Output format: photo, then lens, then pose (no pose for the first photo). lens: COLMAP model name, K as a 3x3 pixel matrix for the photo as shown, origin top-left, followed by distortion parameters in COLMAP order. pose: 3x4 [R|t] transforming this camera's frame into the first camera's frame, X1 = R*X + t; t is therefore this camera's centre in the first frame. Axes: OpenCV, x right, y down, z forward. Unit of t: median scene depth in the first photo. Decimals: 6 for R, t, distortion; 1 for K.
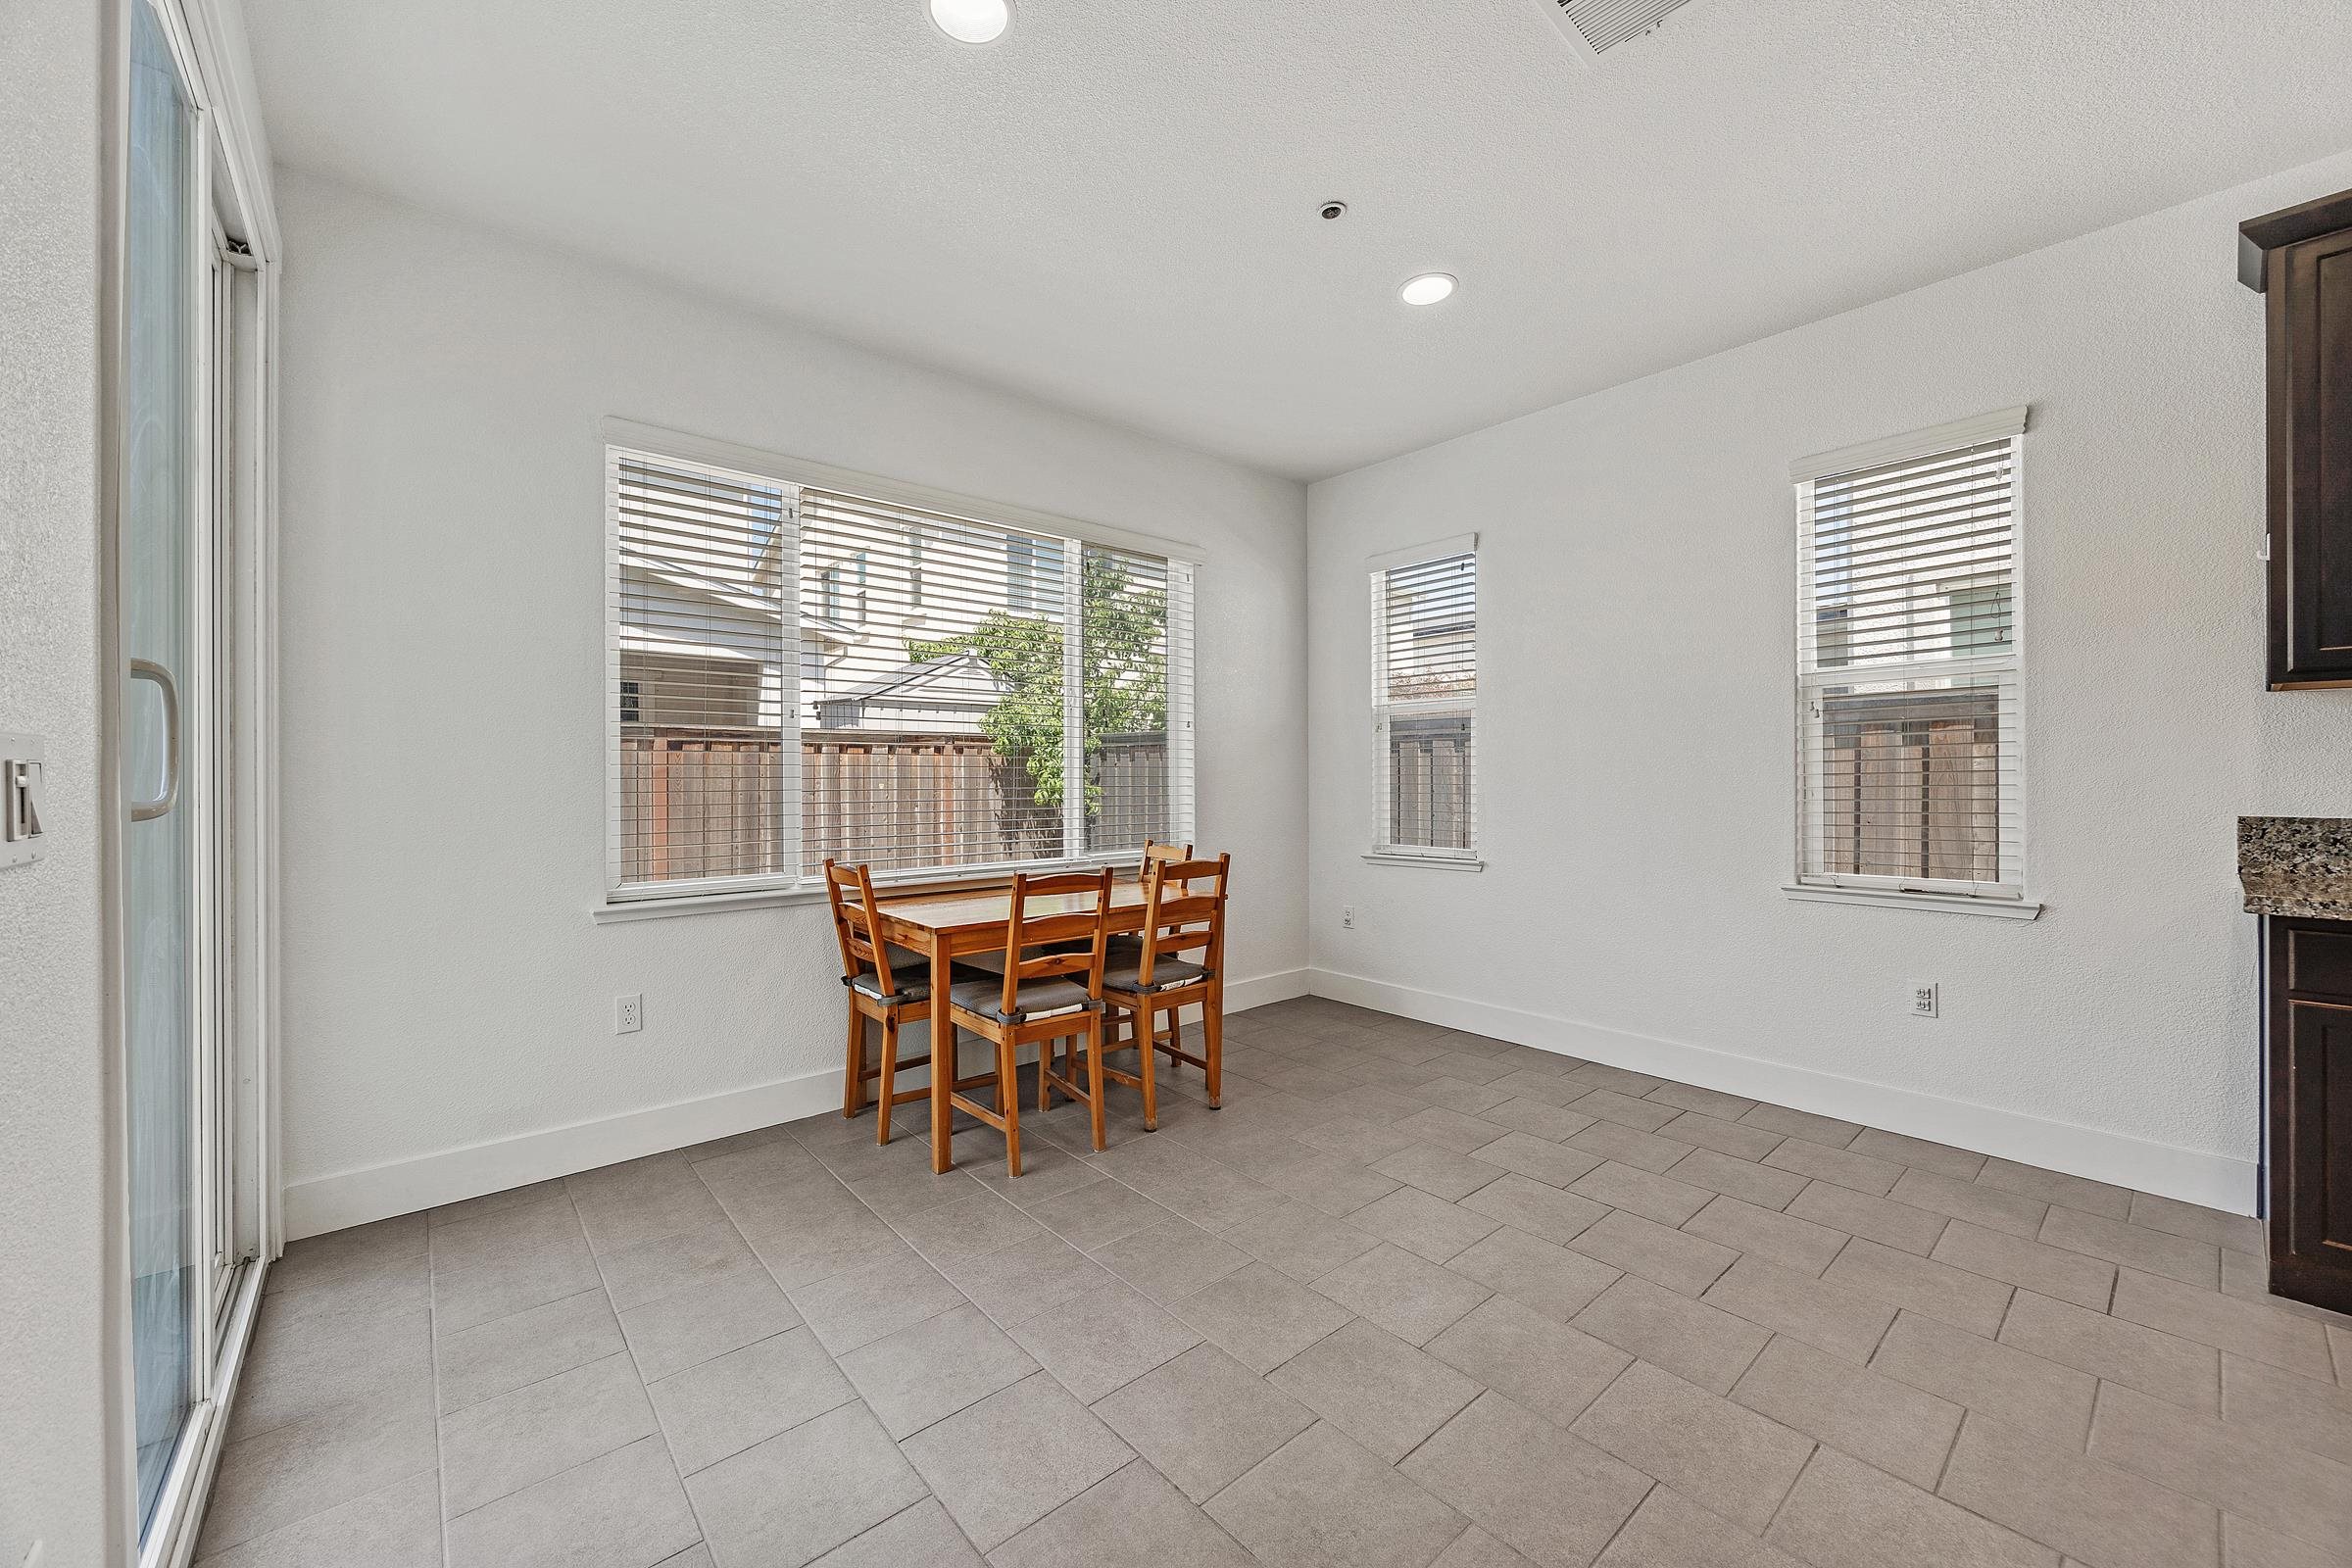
lens RADIAL K [[900.2, 0, 1180.4], [0, 900.2, 780.4], [0, 0, 1]] dist [-0.000850, 0.000042]
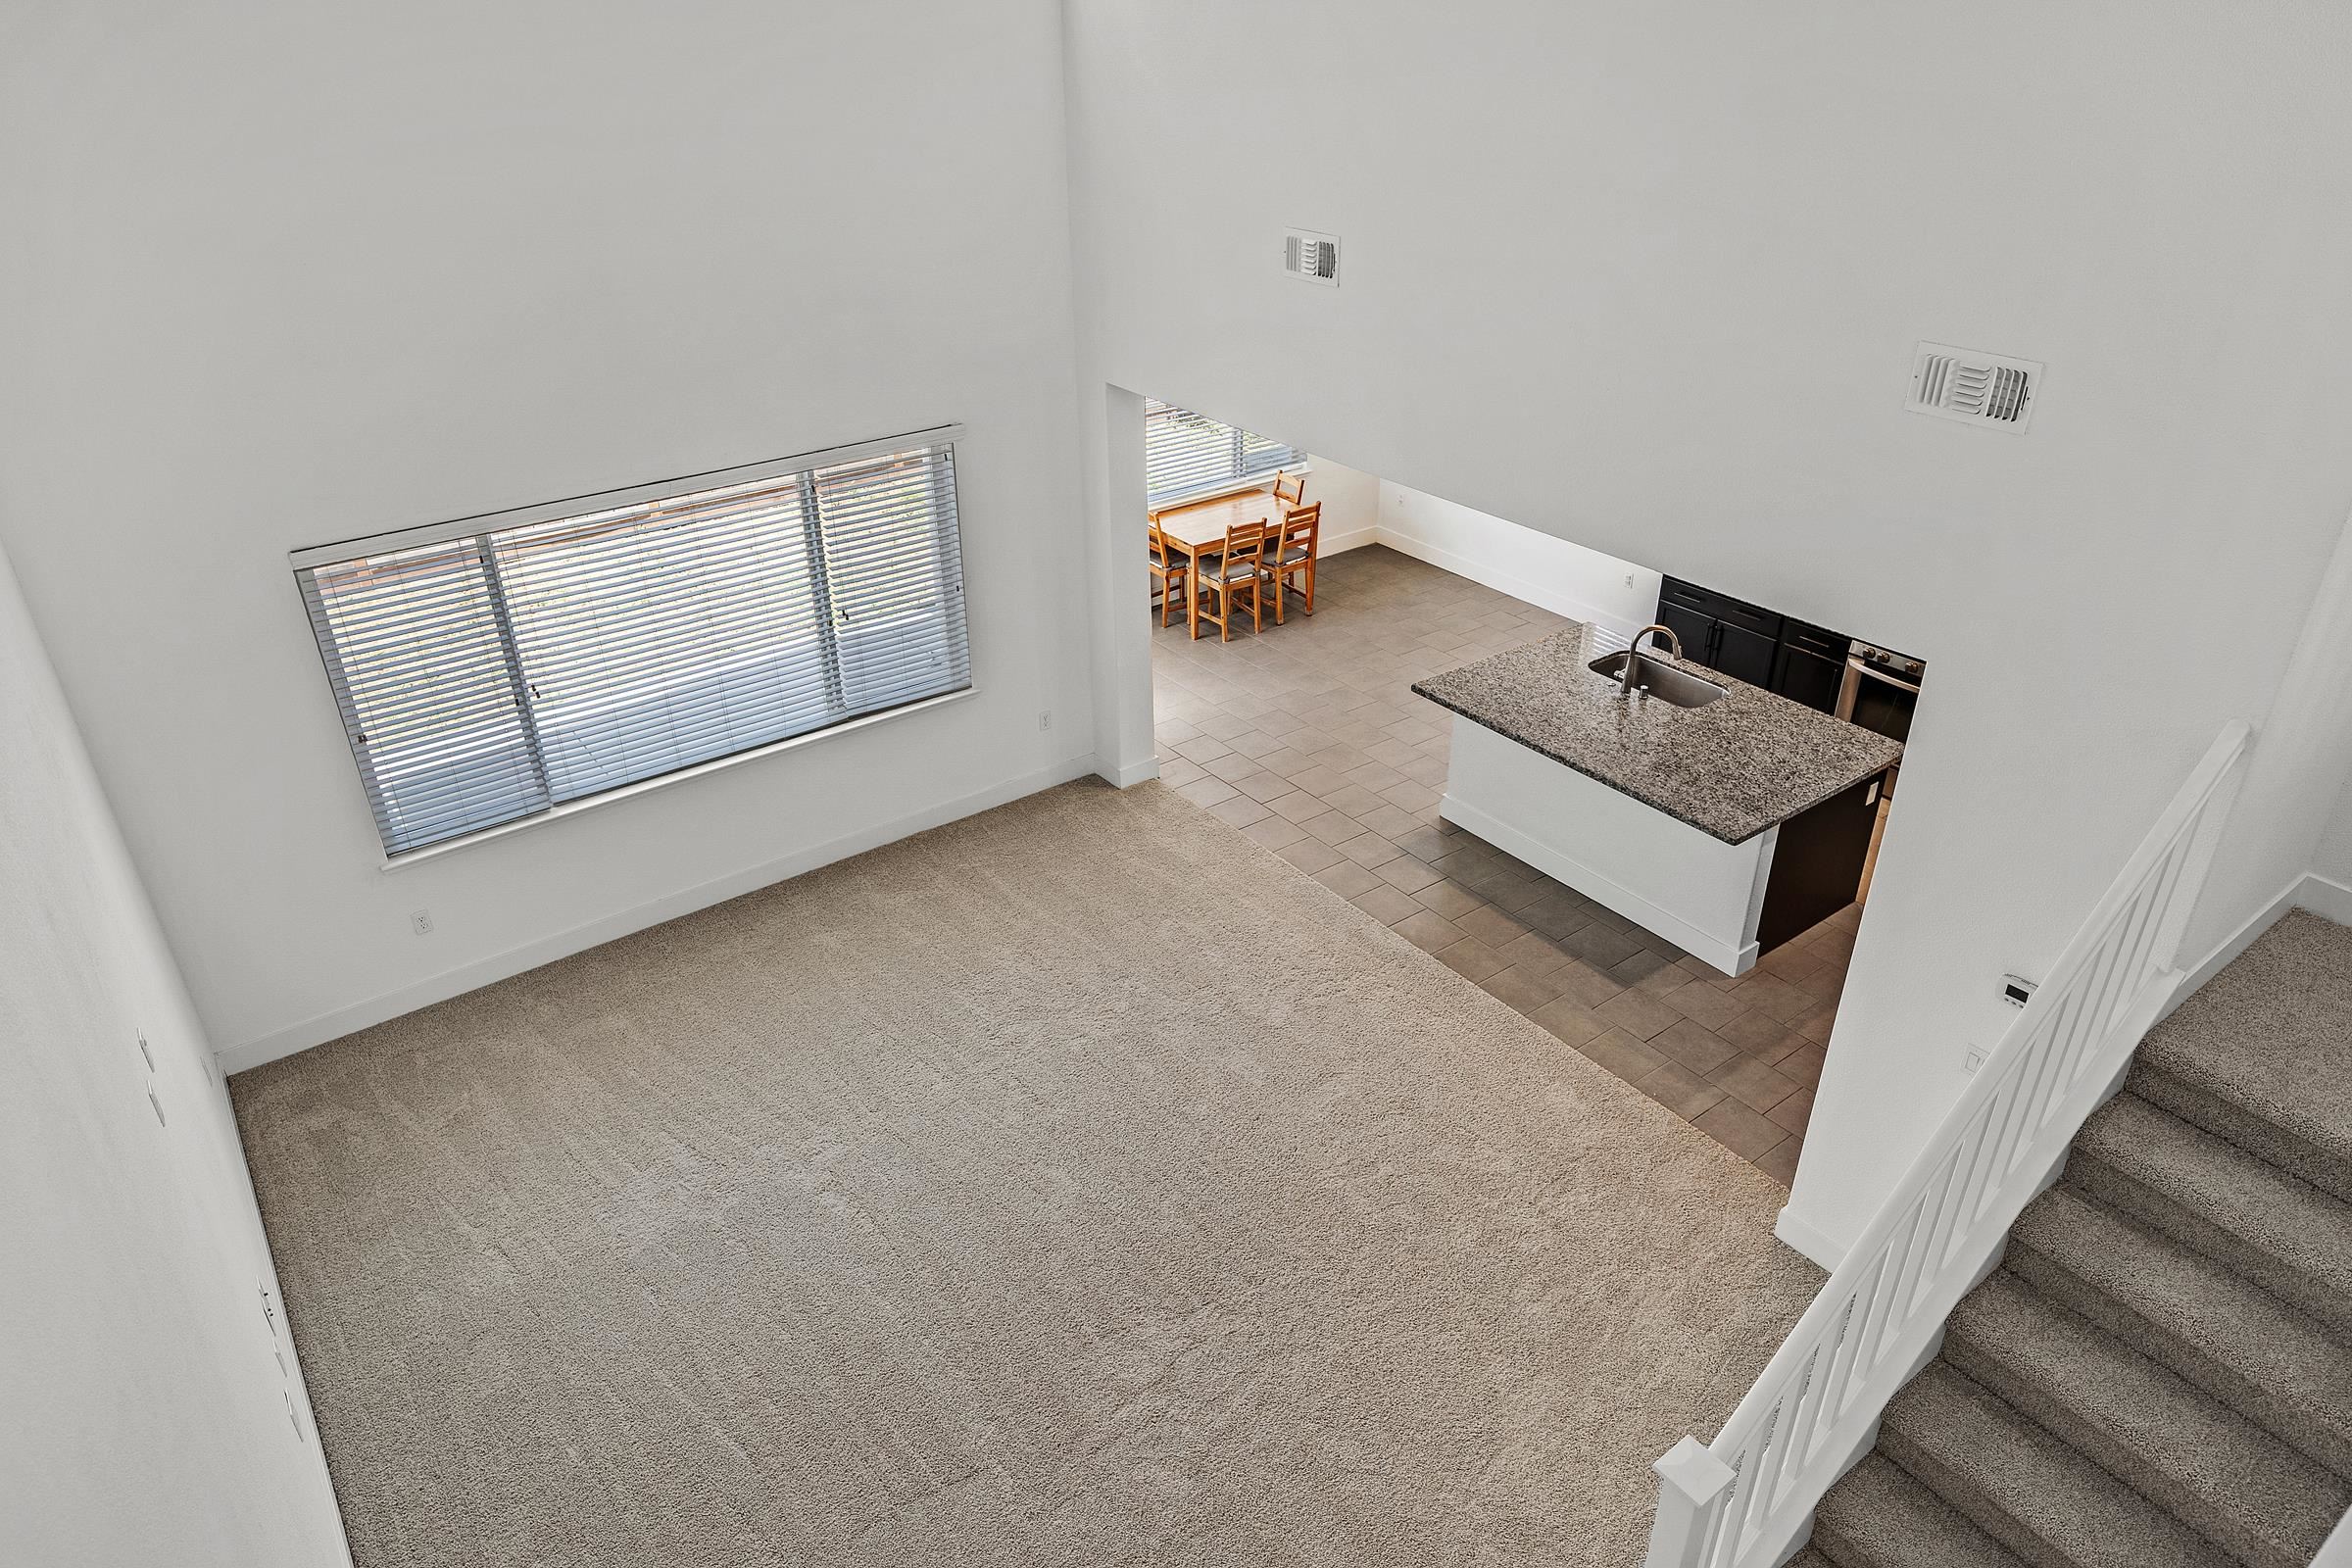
lens RADIAL K [[1520.4, 0, 1160.5], [0, 1520.4, 768.9], [0, 0, 1]] dist [0.026369, -0.000230]
pose [[0.996318, 0.035788, -0.077907, -0.020619], [0.005175, 0.881947, 0.471321, -1.086497], [0.085578, -0.469989, 0.878514, -2.535554]]
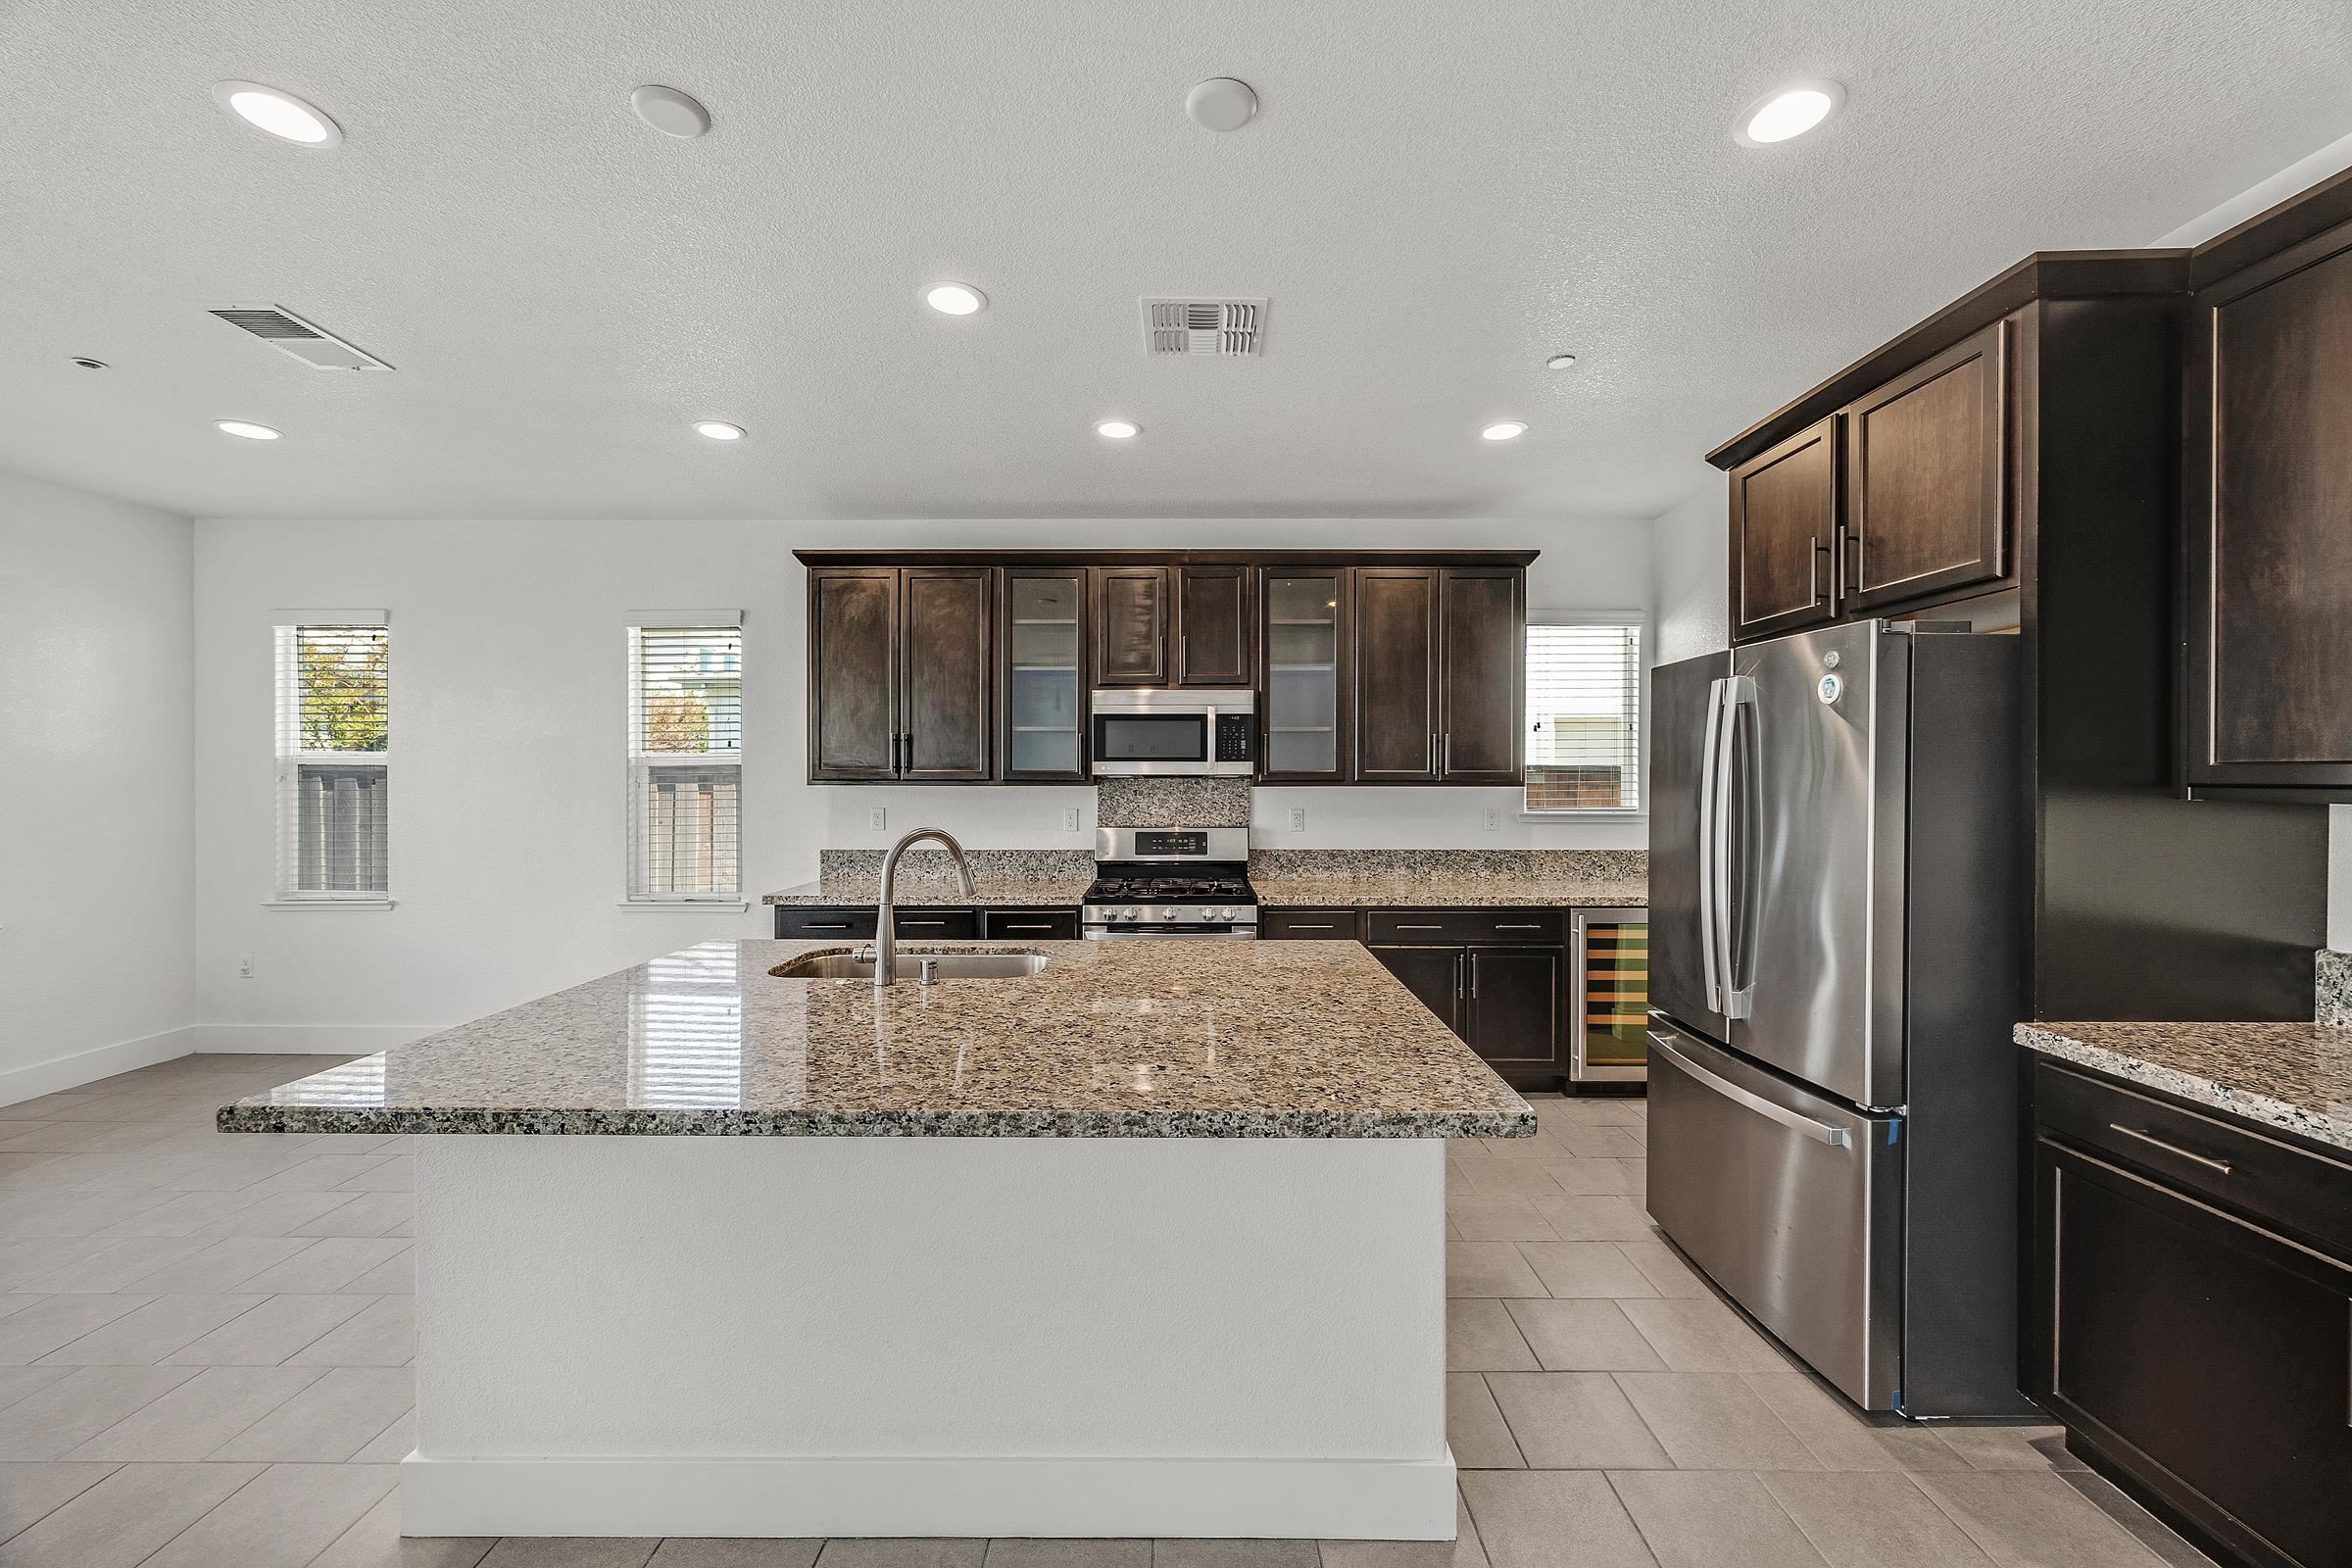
lens RADIAL K [[900.2, 0, 1180.4], [0, 900.2, 780.4], [0, 0, 1]] dist [-0.000850, 0.000042]
pose [[0.664234, -0.000382, 0.747525, 0.201040], [-0.001516, 0.999997, 0.001859, -0.090564], [-0.747523, -0.002368, 0.664232, -0.682658]]
